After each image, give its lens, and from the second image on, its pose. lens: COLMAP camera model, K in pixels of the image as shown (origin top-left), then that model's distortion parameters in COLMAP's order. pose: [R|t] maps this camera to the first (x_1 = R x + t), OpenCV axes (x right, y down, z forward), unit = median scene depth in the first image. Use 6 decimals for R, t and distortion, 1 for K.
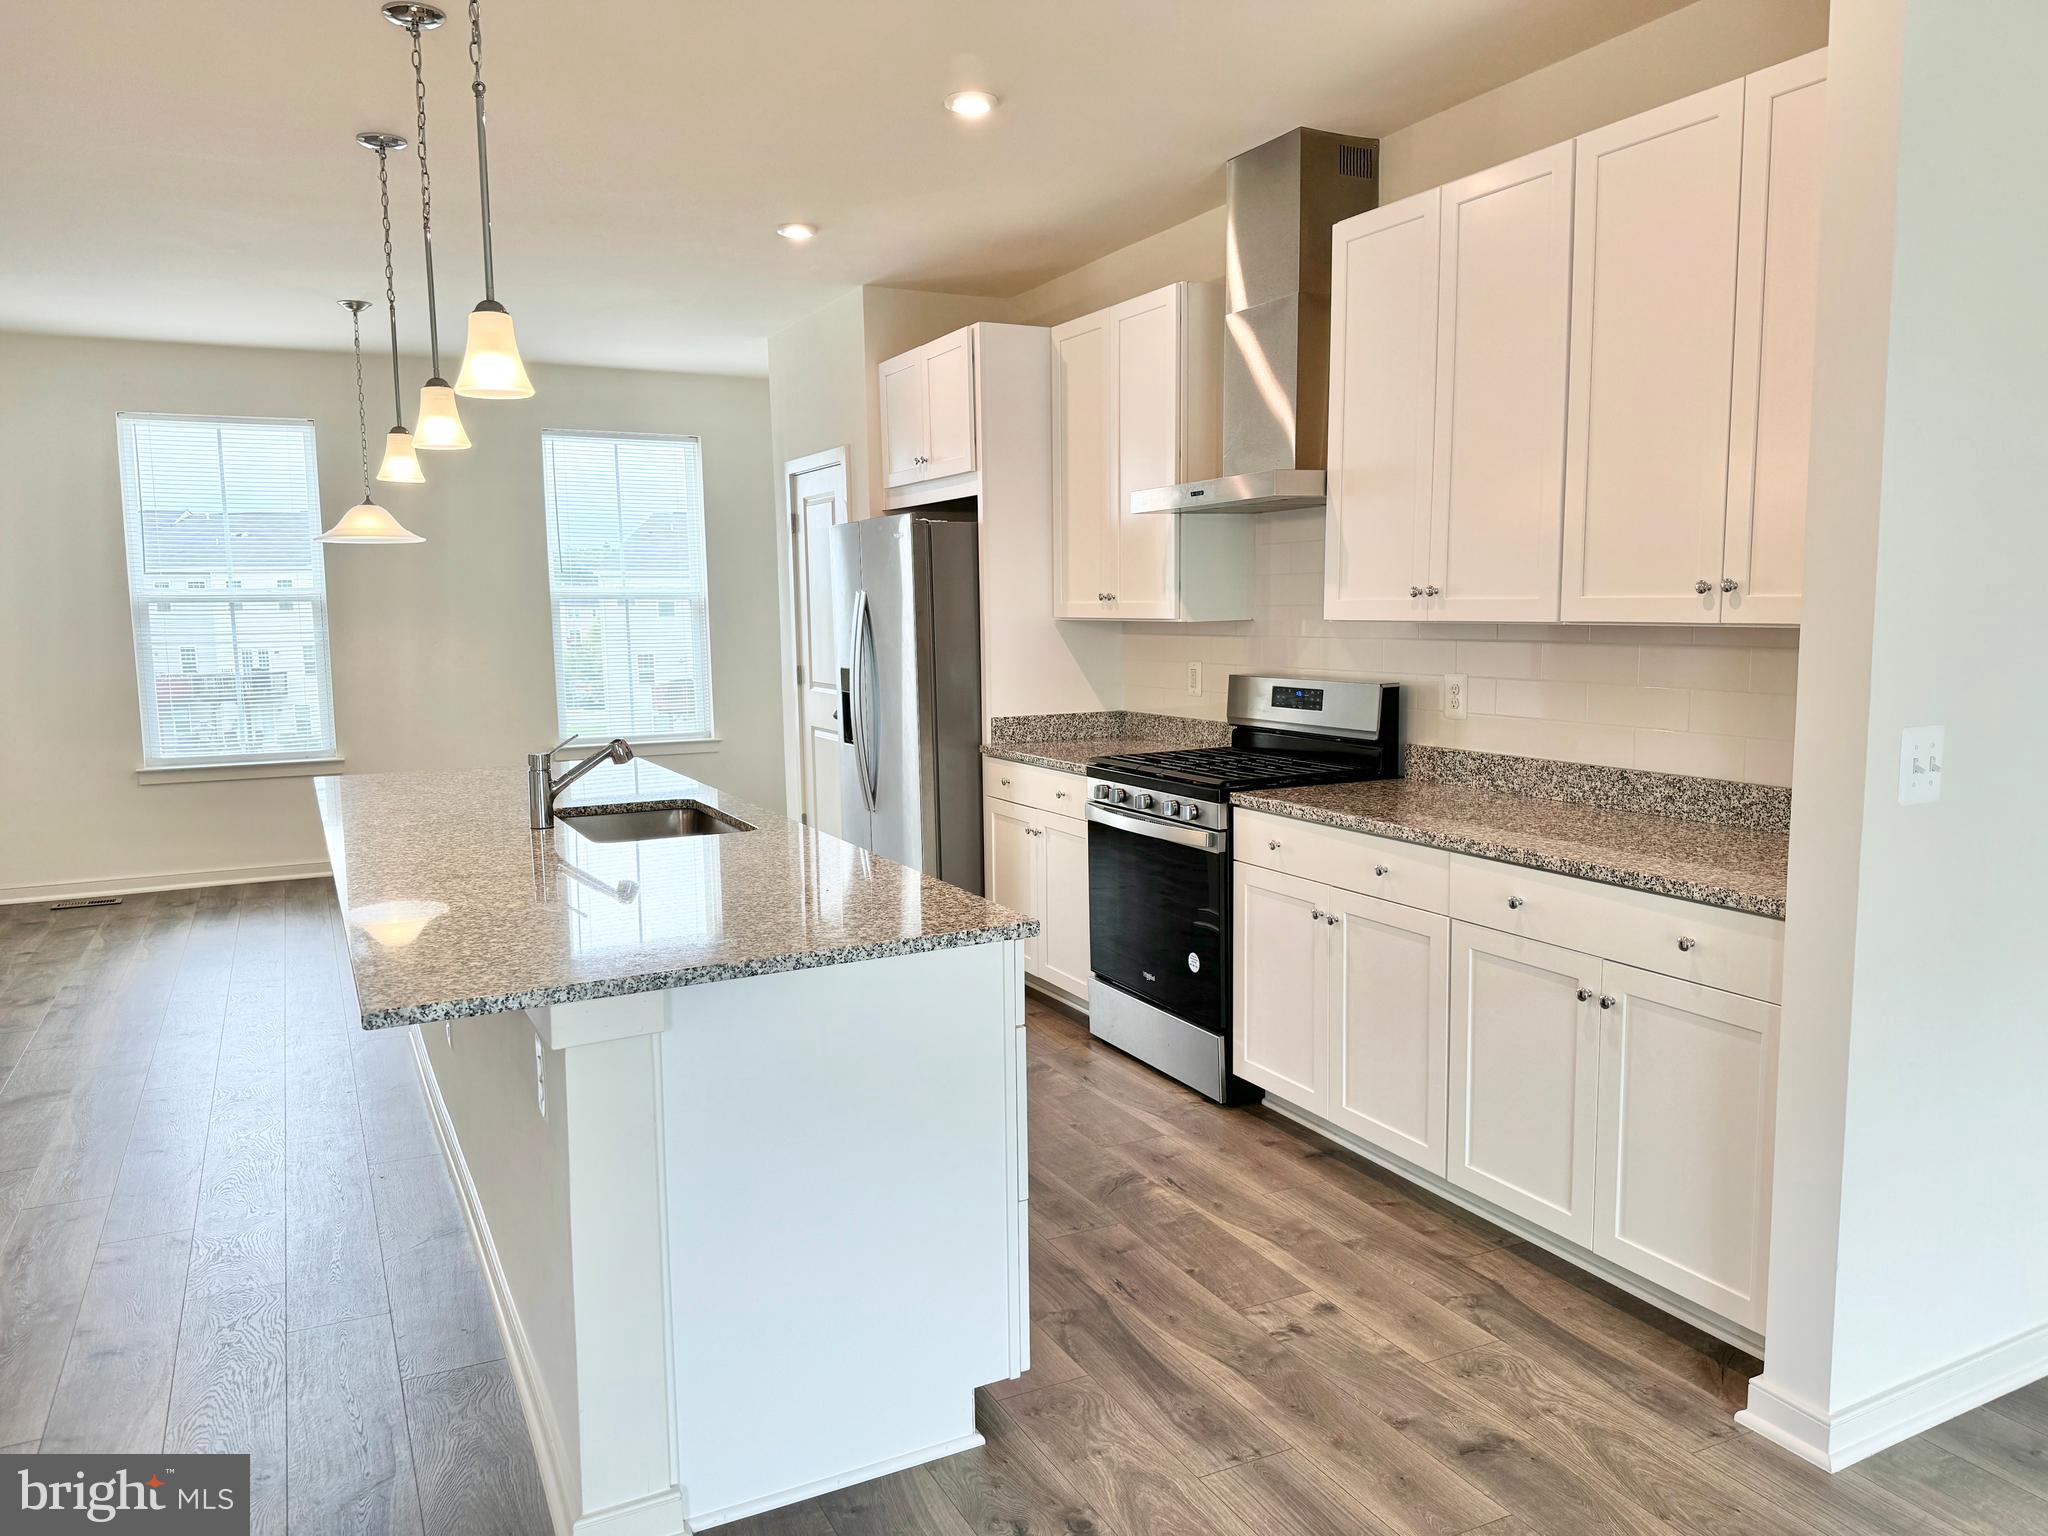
lens RADIAL K [[1439.5, 0, 1033.8], [0, 1439.5, 777.7], [0, 0, 1]] dist [0.089636, -0.123685]
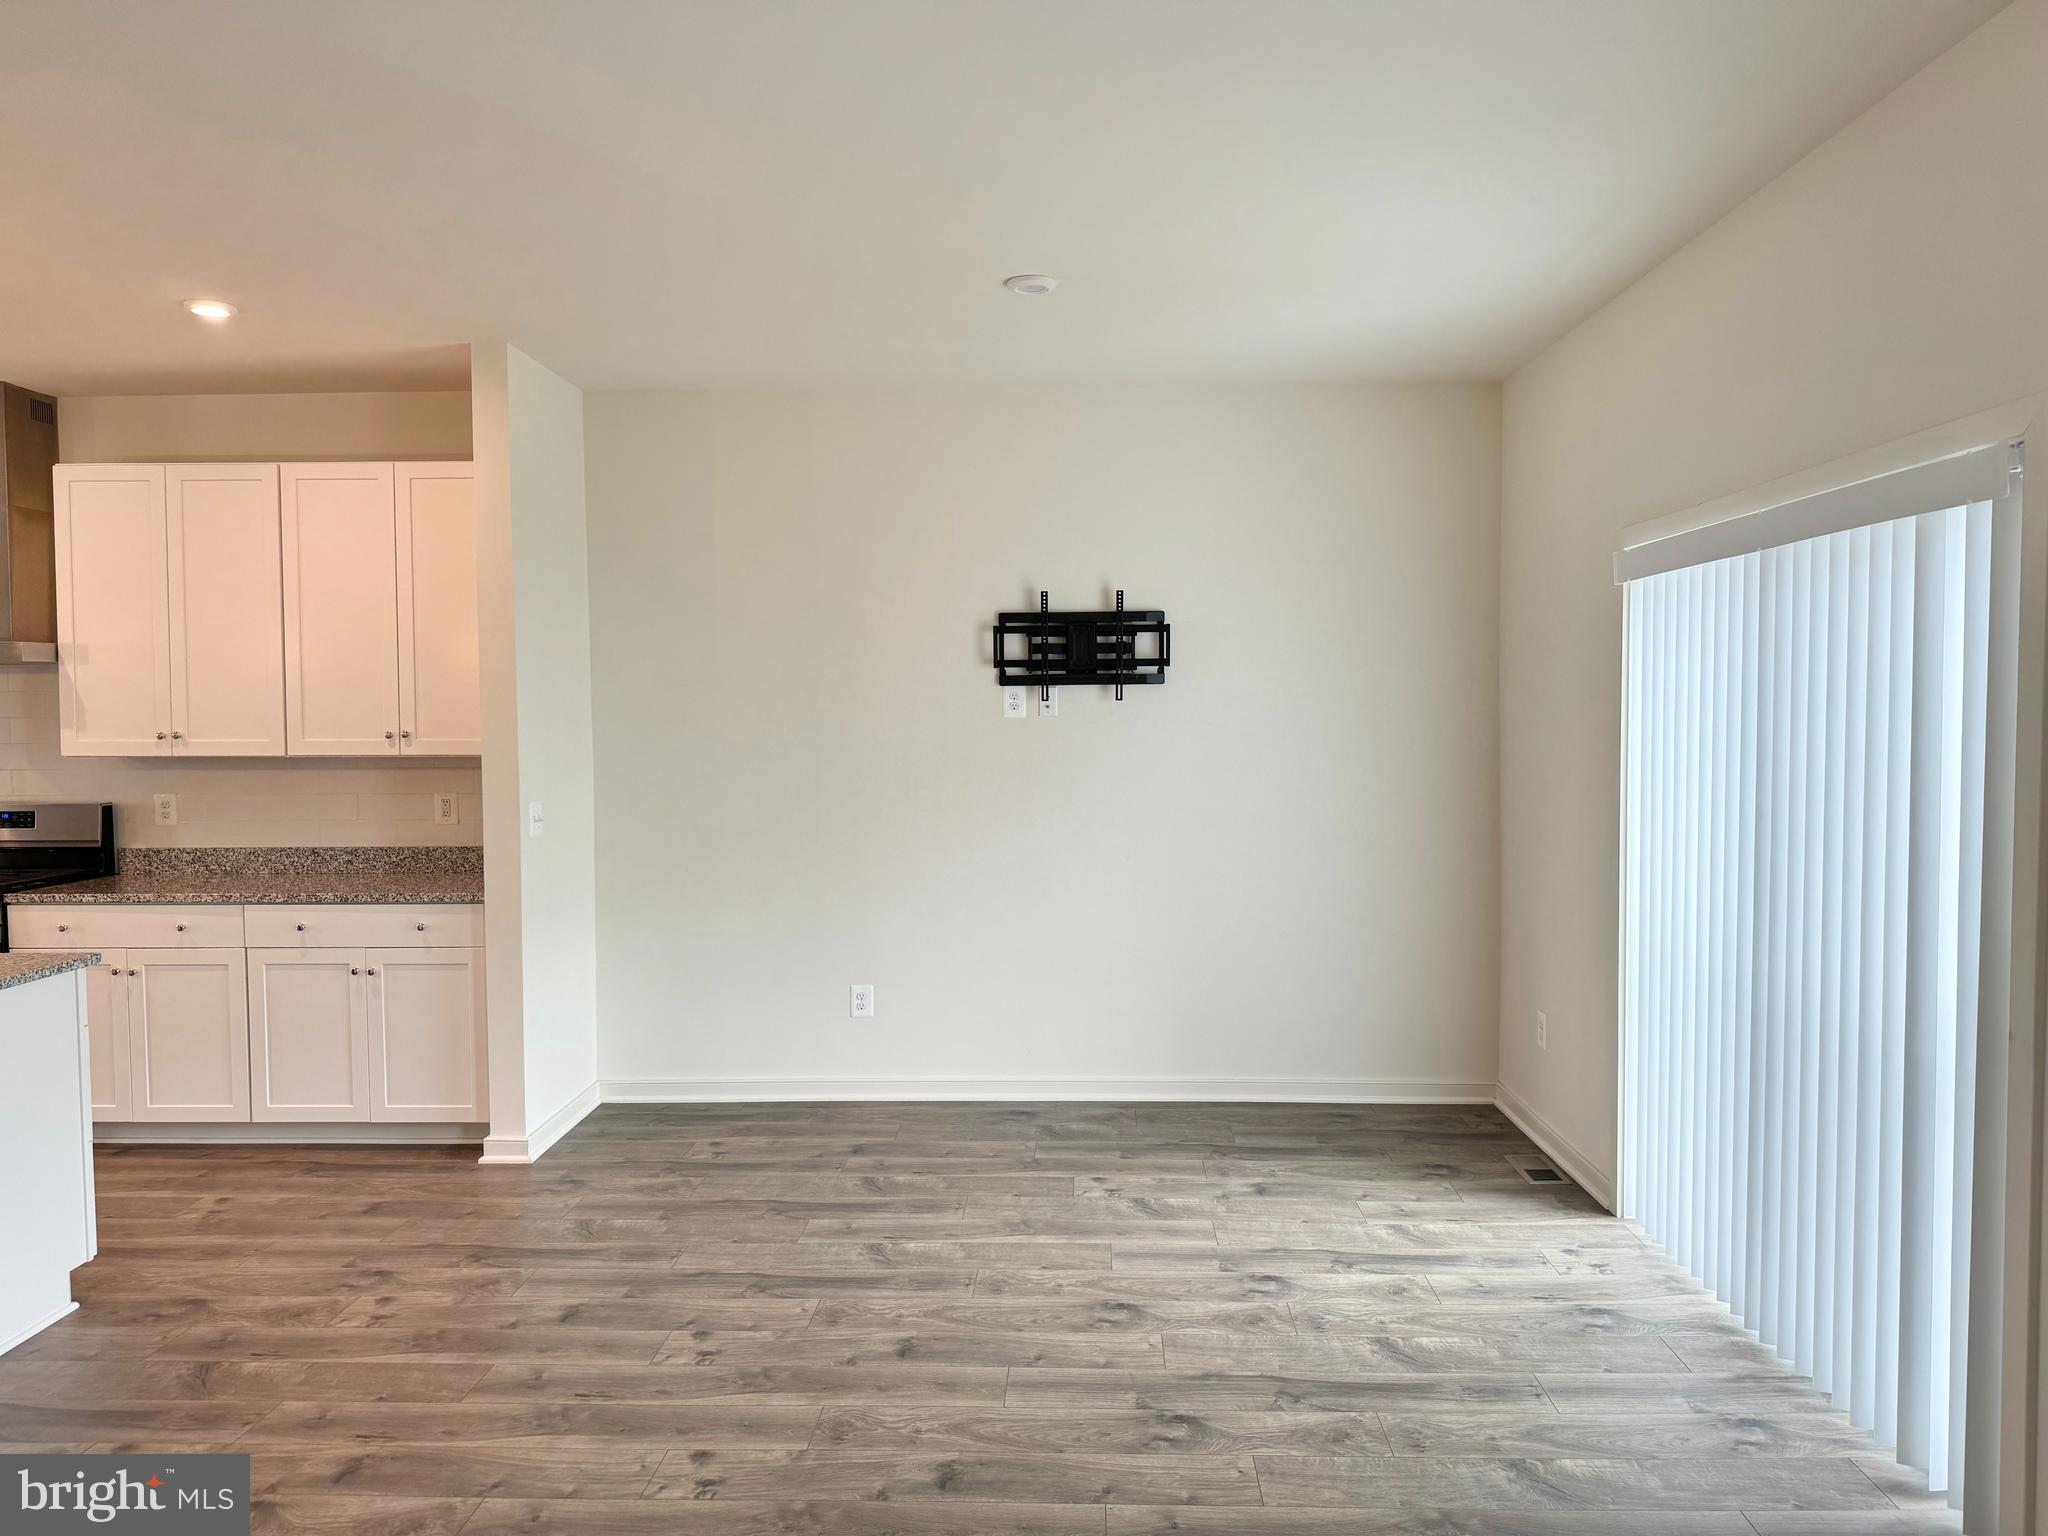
lens RADIAL K [[1447.4, 0, 1028.3], [0, 1447.4, 773.8], [0, 0, 1]] dist [0.035100, -0.050548]
pose [[0.481379, -0.029837, 0.876005, -0.528684], [0.106065, 0.994059, -0.024427, 0.031038], [-0.870072, 0.104672, 0.481684, -0.389058]]
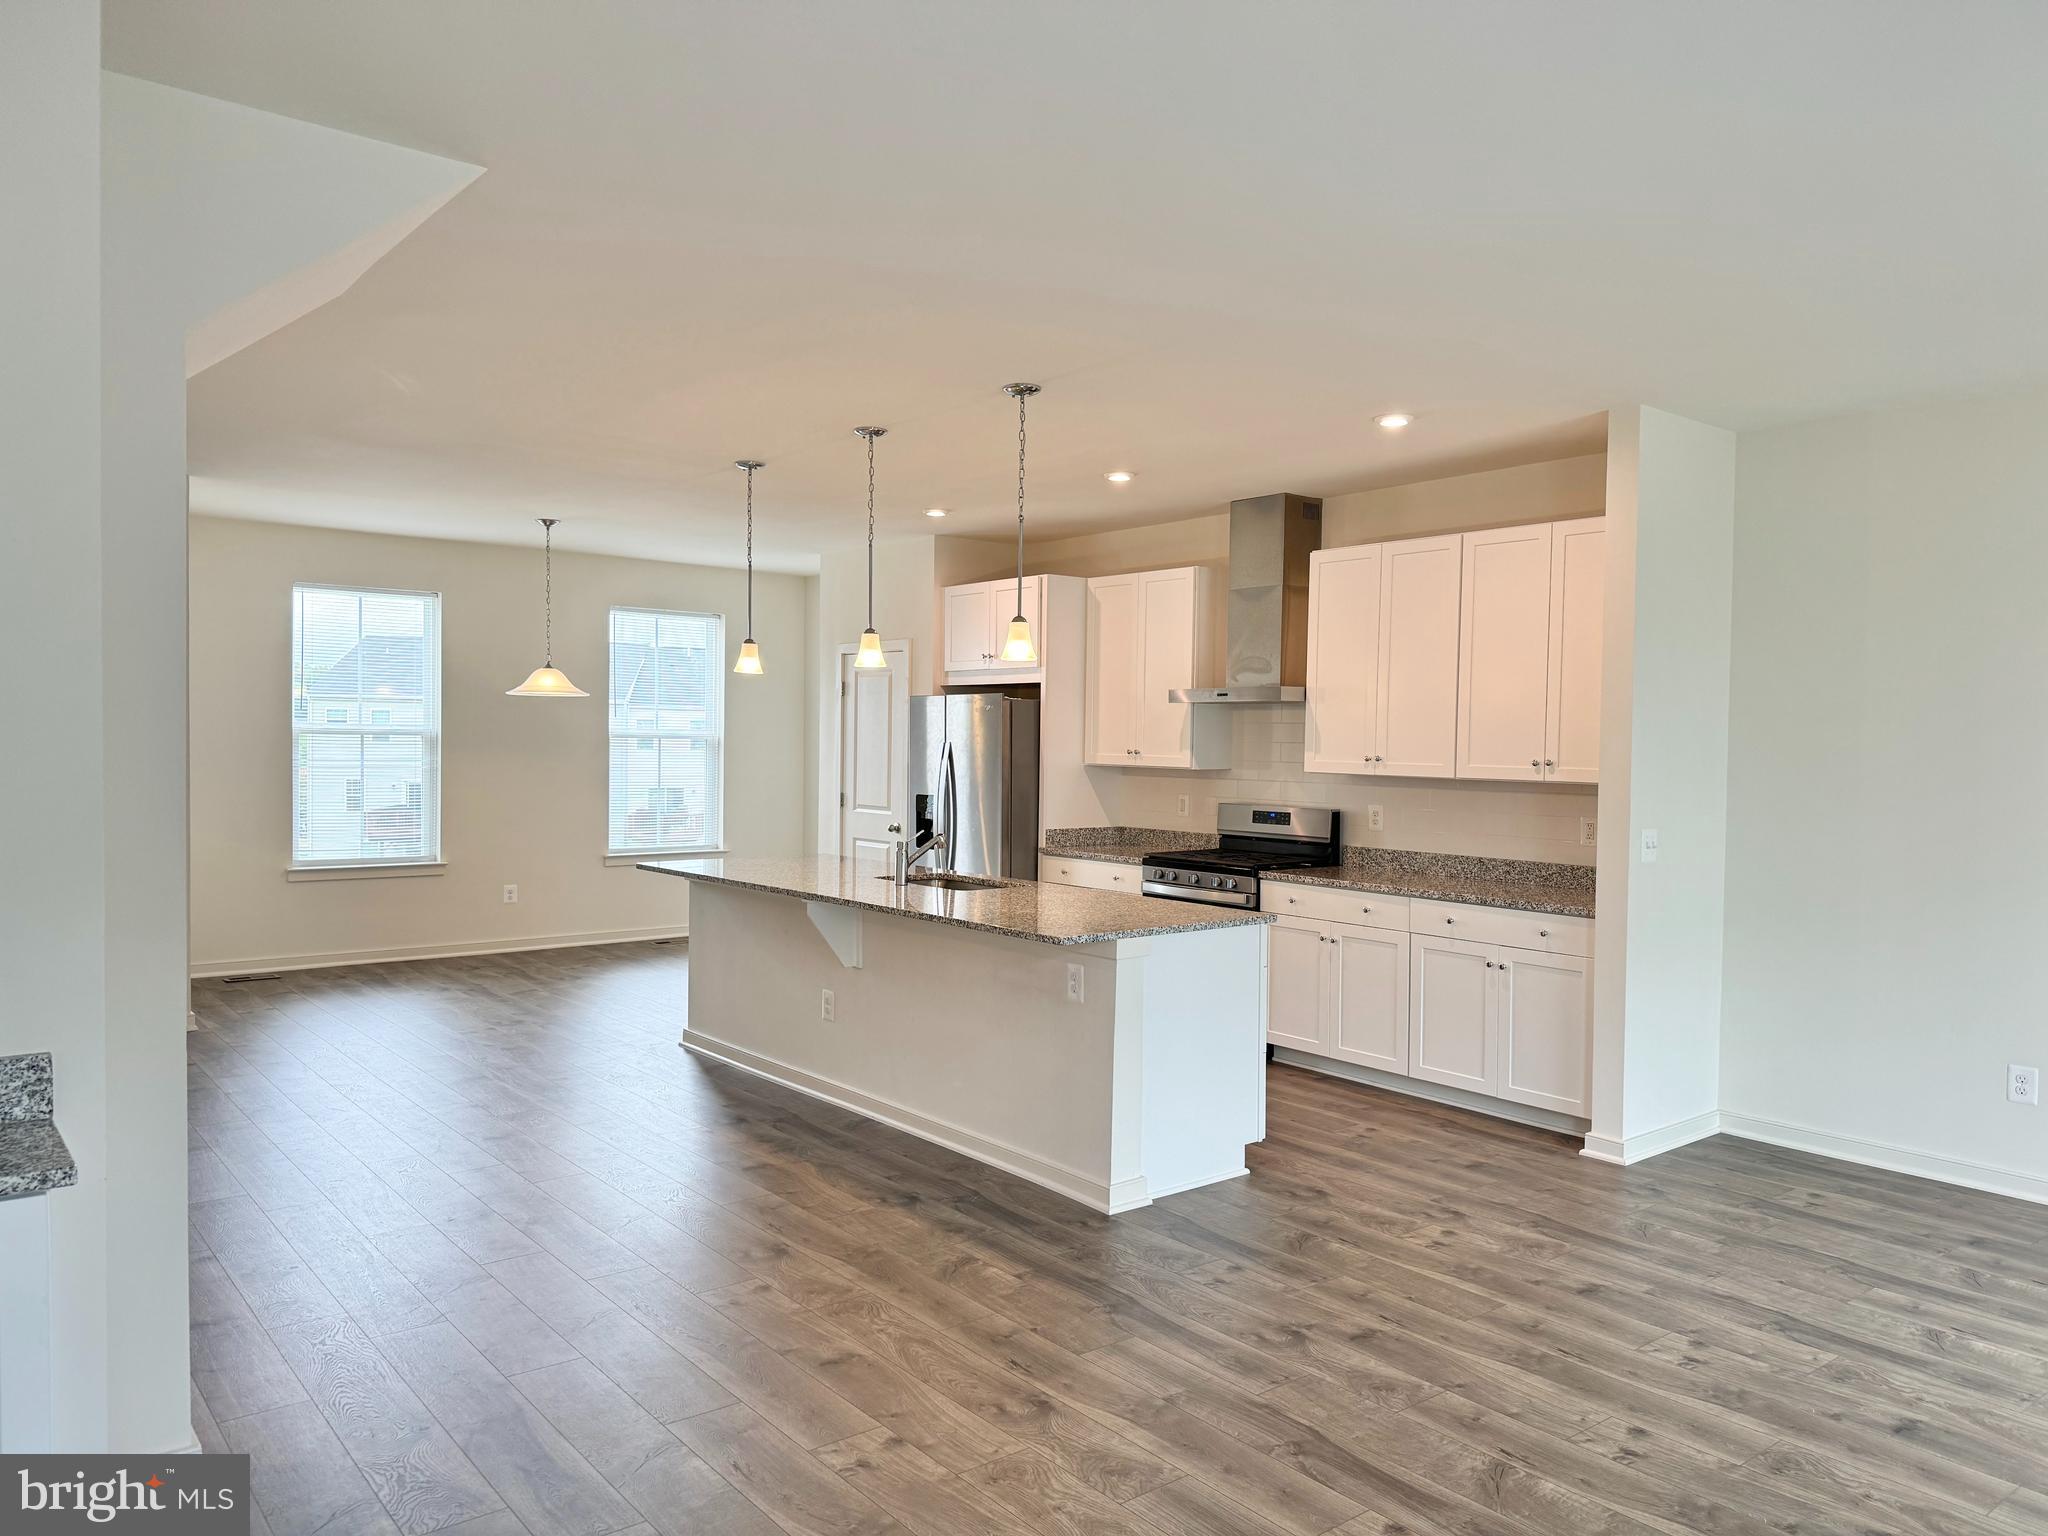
lens RADIAL K [[1427.0, 0, 1022.6], [0, 1427.0, 777.4], [0, 0, 1]] dist [0.096972, -0.133333]
pose [[0.978570, 0.020780, 0.204861, -0.474271], [-0.001776, 0.995709, -0.092518, 0.055357], [-0.205905, 0.090172, 0.974409, -0.588267]]
